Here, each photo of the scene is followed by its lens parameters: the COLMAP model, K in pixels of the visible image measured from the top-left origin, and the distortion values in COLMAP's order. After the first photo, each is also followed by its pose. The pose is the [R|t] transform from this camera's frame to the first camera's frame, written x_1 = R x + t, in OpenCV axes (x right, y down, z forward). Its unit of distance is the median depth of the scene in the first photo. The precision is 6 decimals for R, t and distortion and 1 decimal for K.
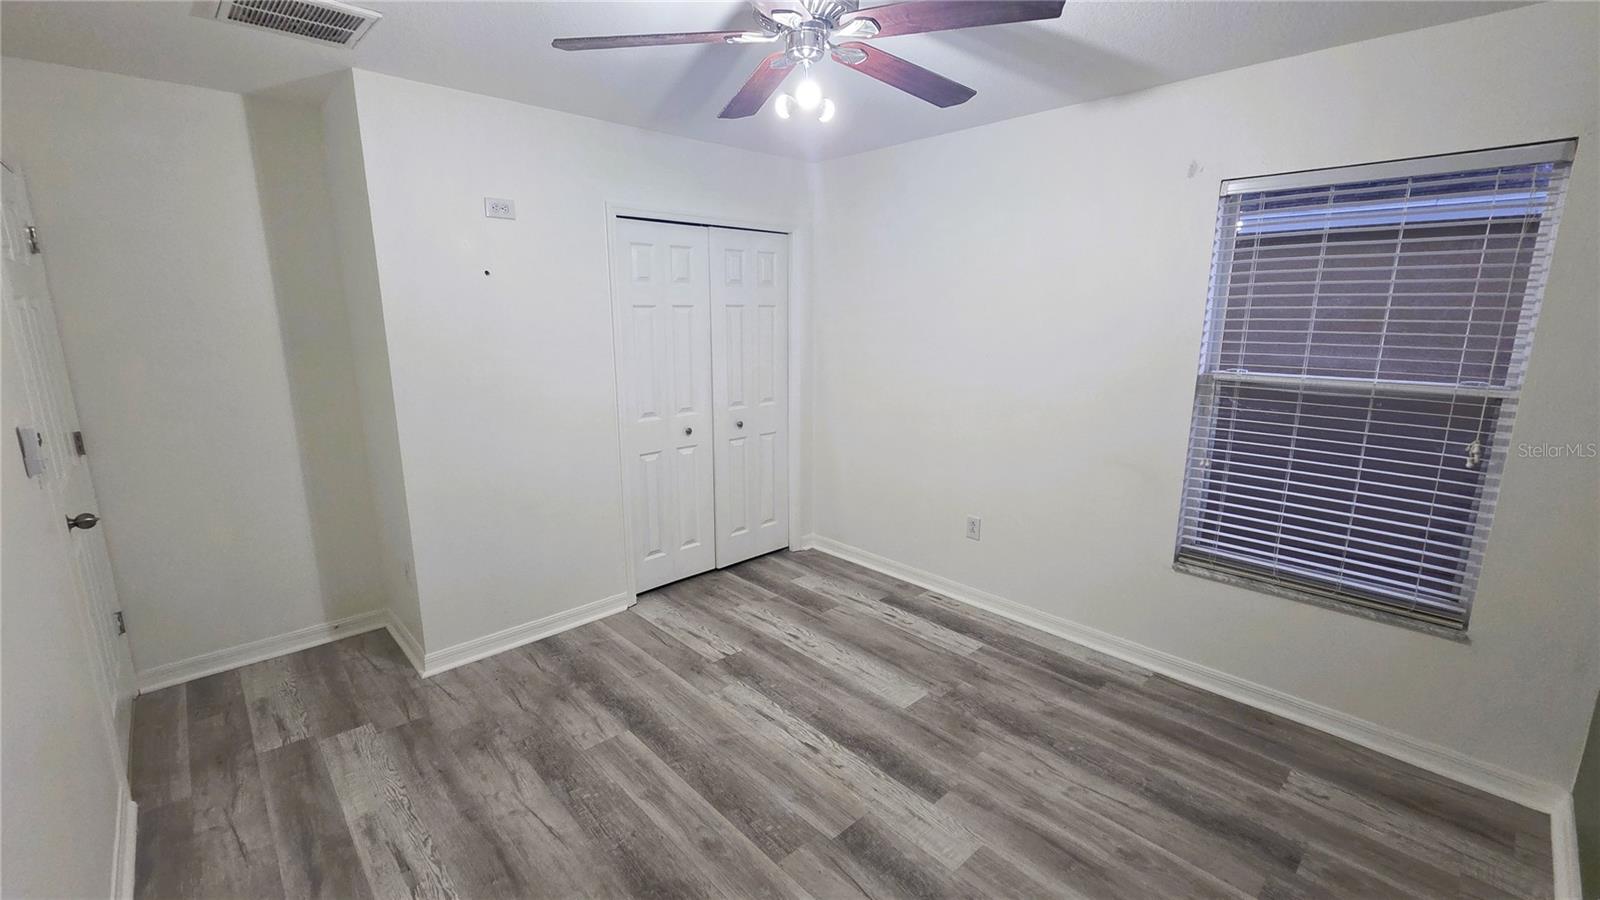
lens RADIAL K [[664.4, 0, 802.2], [0, 664.4, 450.4], [0, 0, 1]] dist [-0.000782, -0.000295]
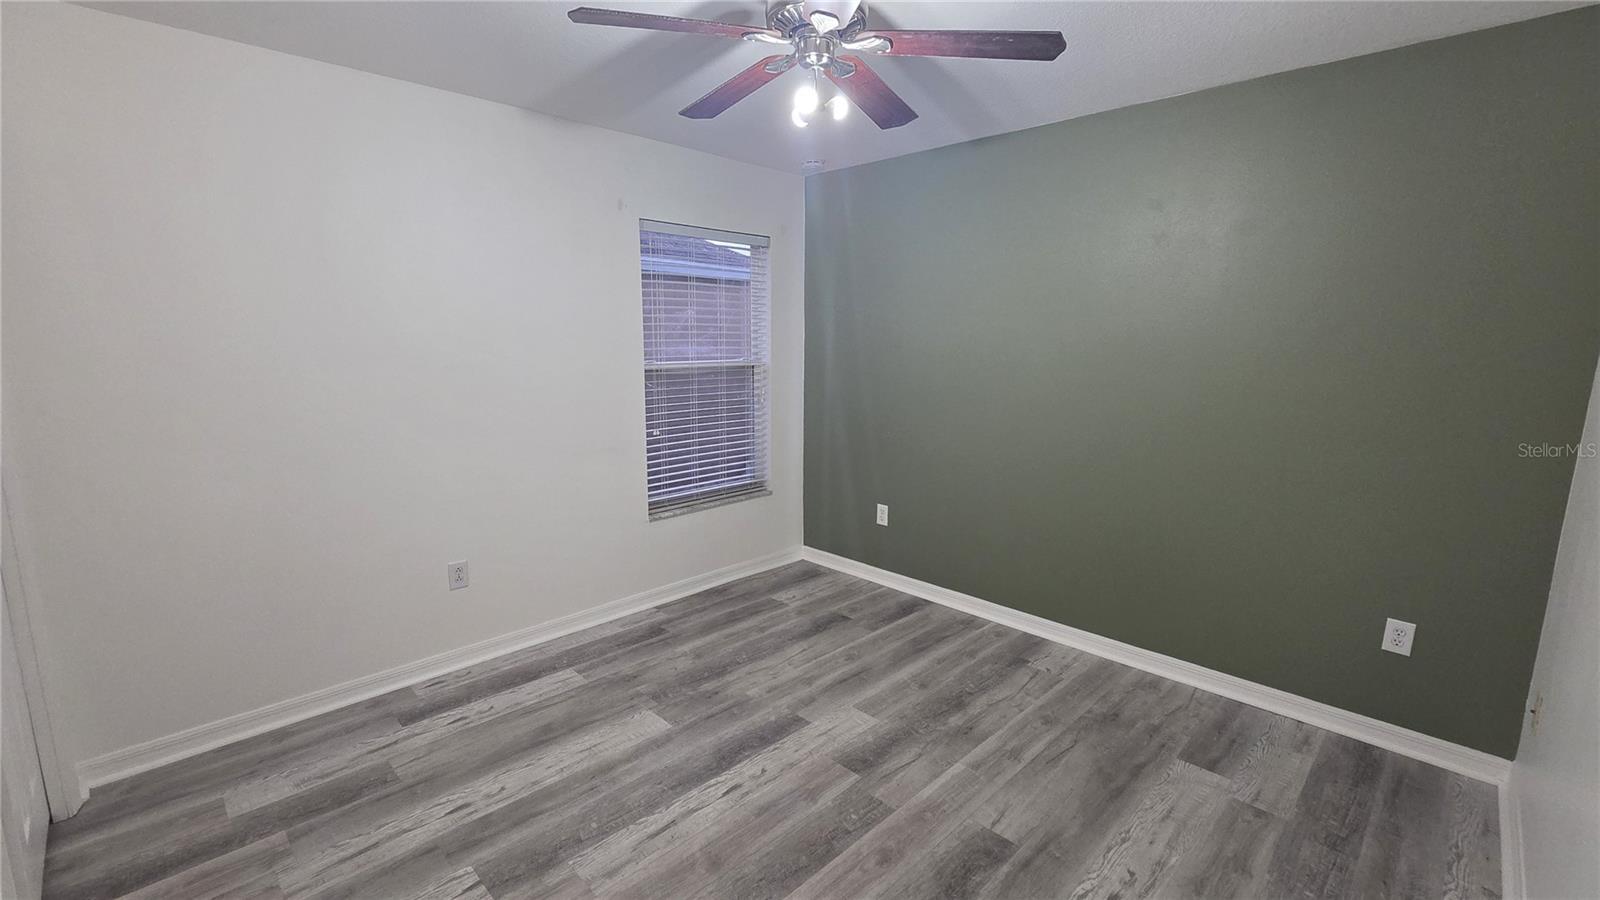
lens RADIAL K [[664.4, 0, 802.2], [0, 664.4, 450.4], [0, 0, 1]] dist [-0.000782, -0.000295]
pose [[-0.011312, -0.177792, 0.984003, -0.706064], [0.201179, 0.963539, 0.176407, -0.123359], [-0.979489, 0.199956, 0.024868, 0.700853]]
